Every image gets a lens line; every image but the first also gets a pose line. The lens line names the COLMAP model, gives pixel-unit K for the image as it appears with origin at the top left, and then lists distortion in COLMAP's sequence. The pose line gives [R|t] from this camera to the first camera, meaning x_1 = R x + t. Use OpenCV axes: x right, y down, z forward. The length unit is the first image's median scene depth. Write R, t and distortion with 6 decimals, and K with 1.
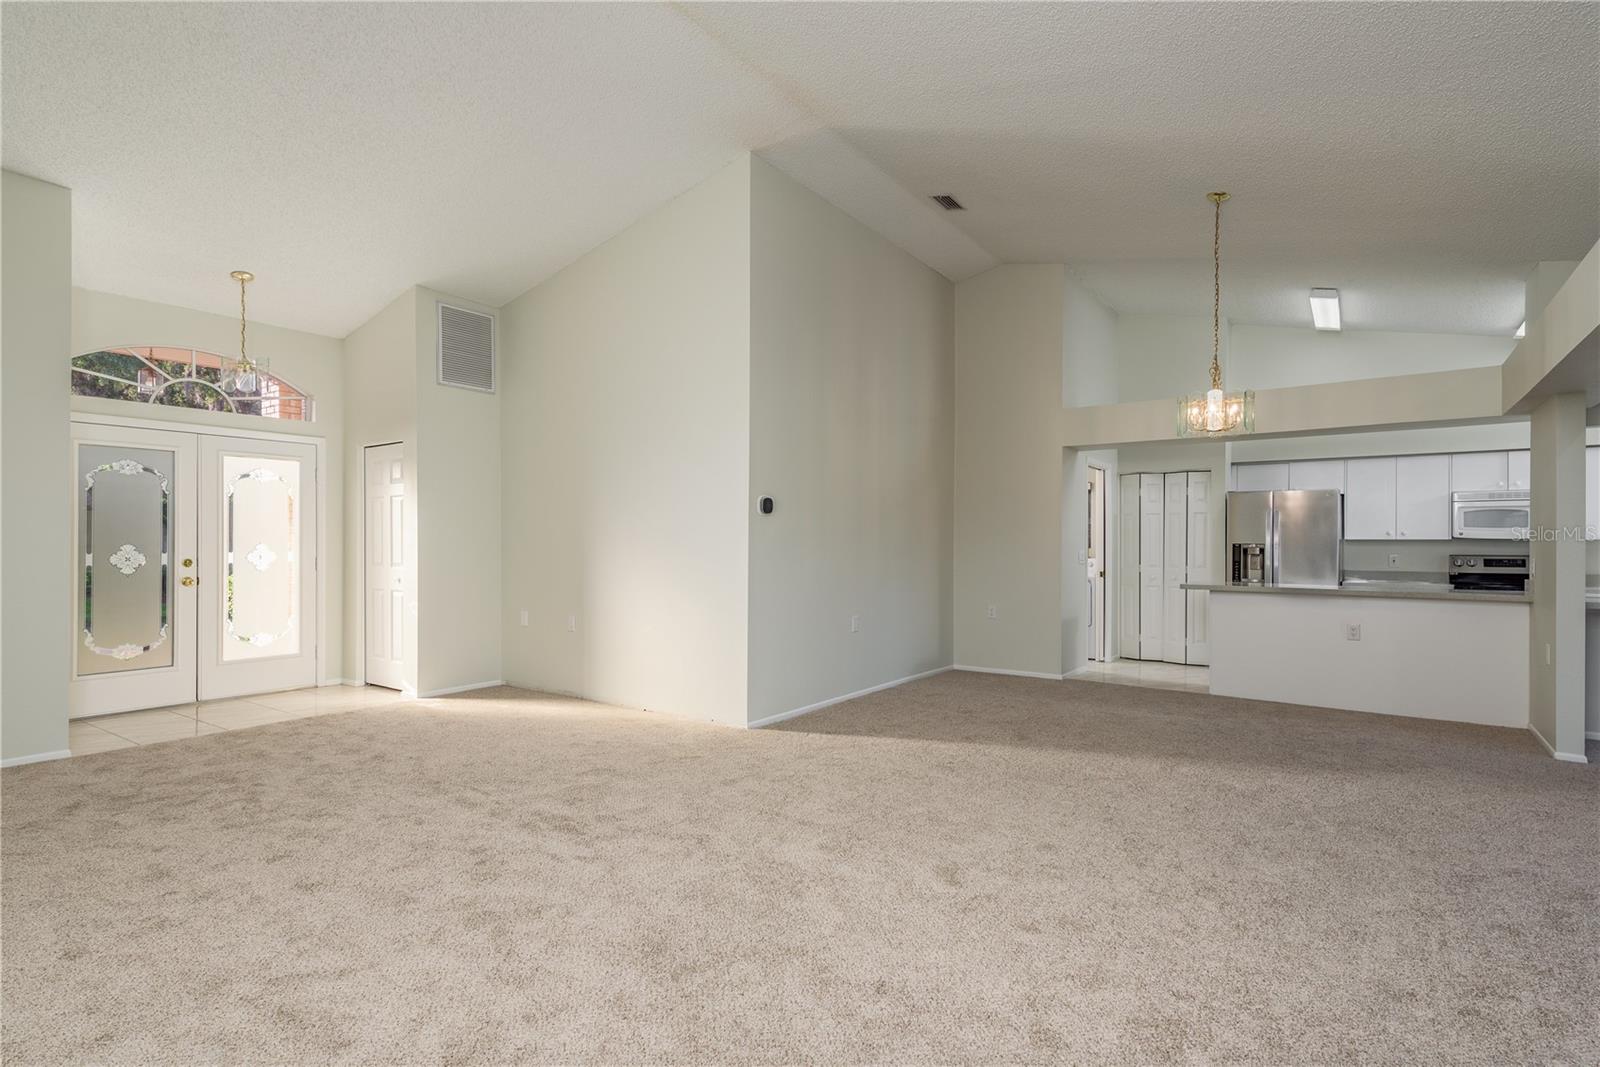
lens RADIAL K [[805.8, 0, 782.4], [0, 805.8, 543.4], [0, 0, 1]] dist [0.005183, 0.000035]
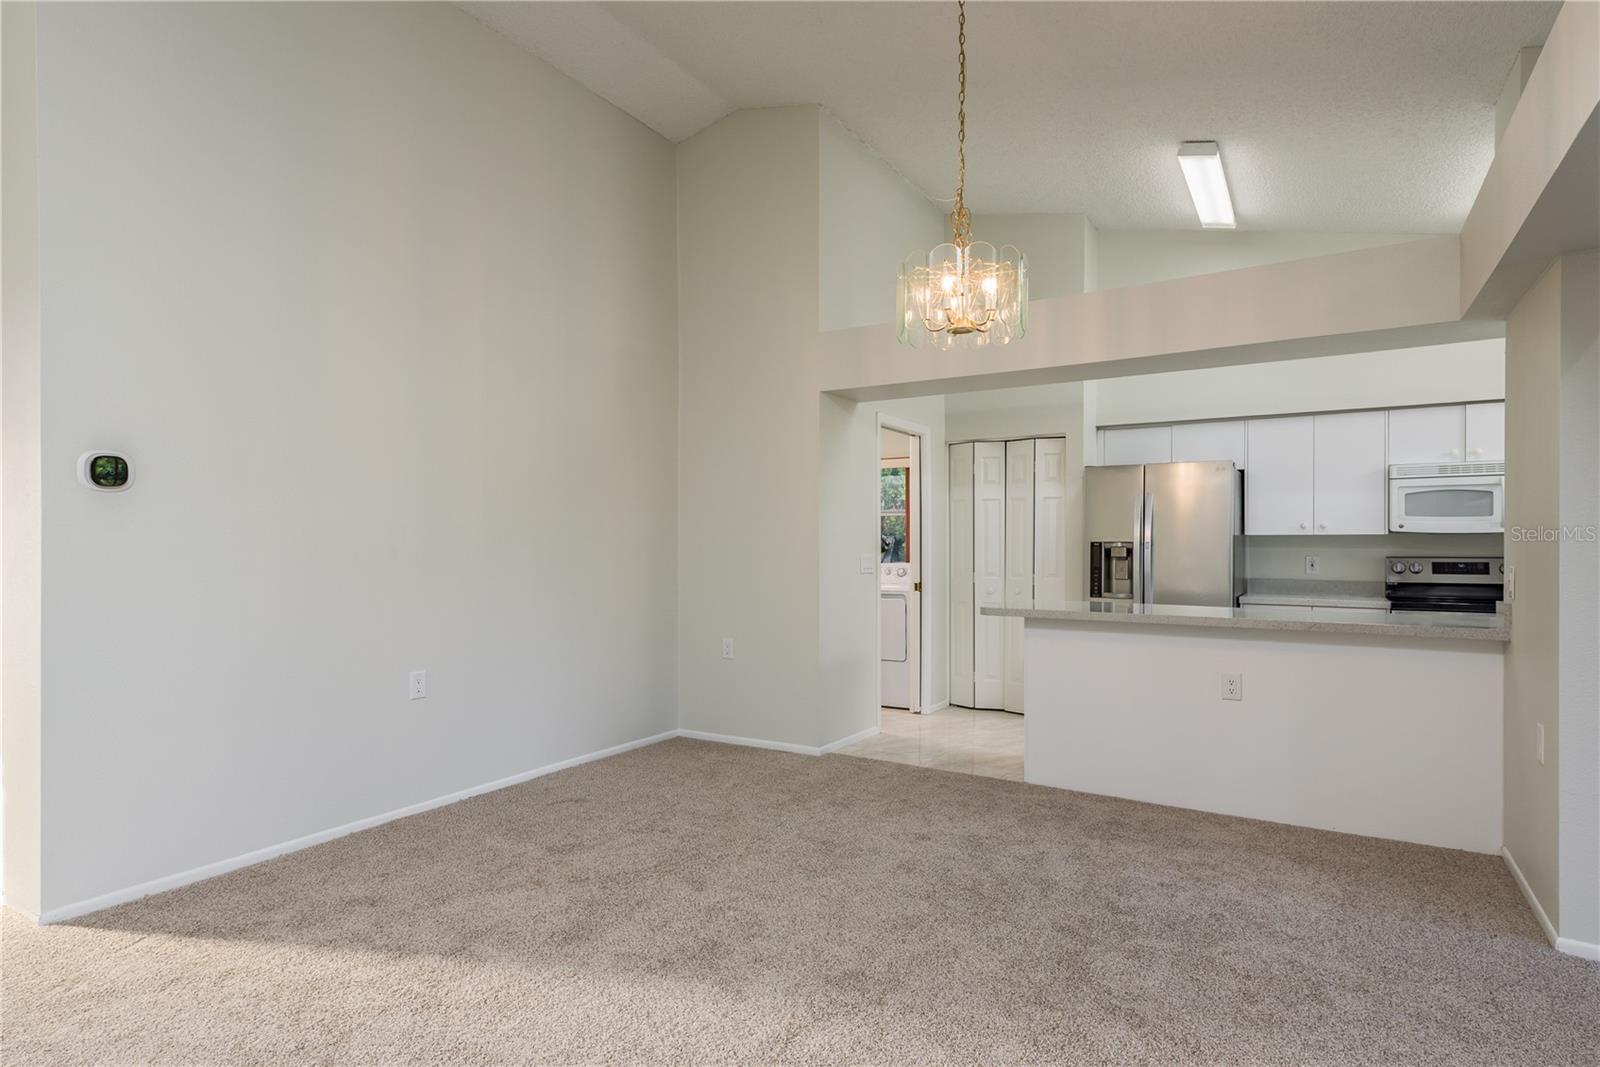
lens RADIAL K [[880.9, 0, 795.0], [0, 880.9, 543.9], [0, 0, 1]] dist [0.016439, 0.000016]
pose [[0.995364, -0.004224, 0.096087, 0.257792], [0.004536, 0.999985, -0.003037, 0.003452], [-0.096073, 0.003459, 0.995368, 0.303567]]
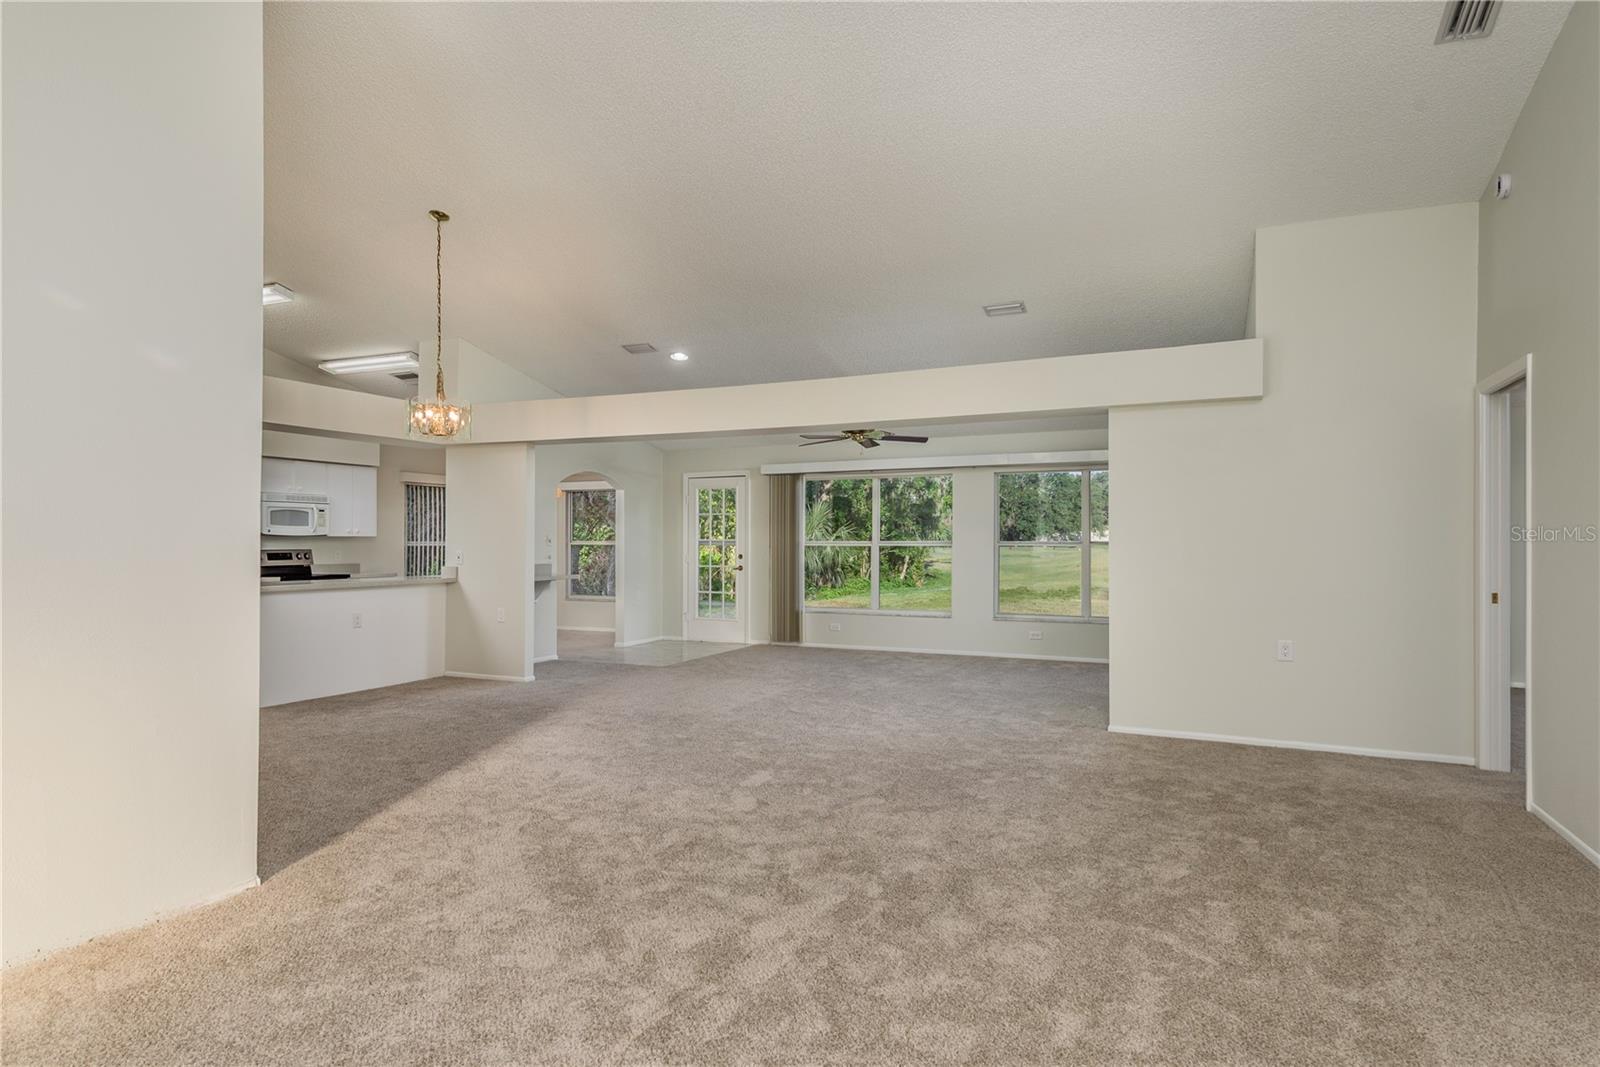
lens RADIAL K [[889.5, 0, 800.0], [0, 889.5, 533.5], [0, 0, 1]] dist [0.000449, -0.000267]
pose [[-0.222866, 0.004530, 0.974839, -0.501476], [-0.000257, 0.999989, -0.004706, -0.002464], [-0.974849, -0.001299, -0.222862, 0.569006]]
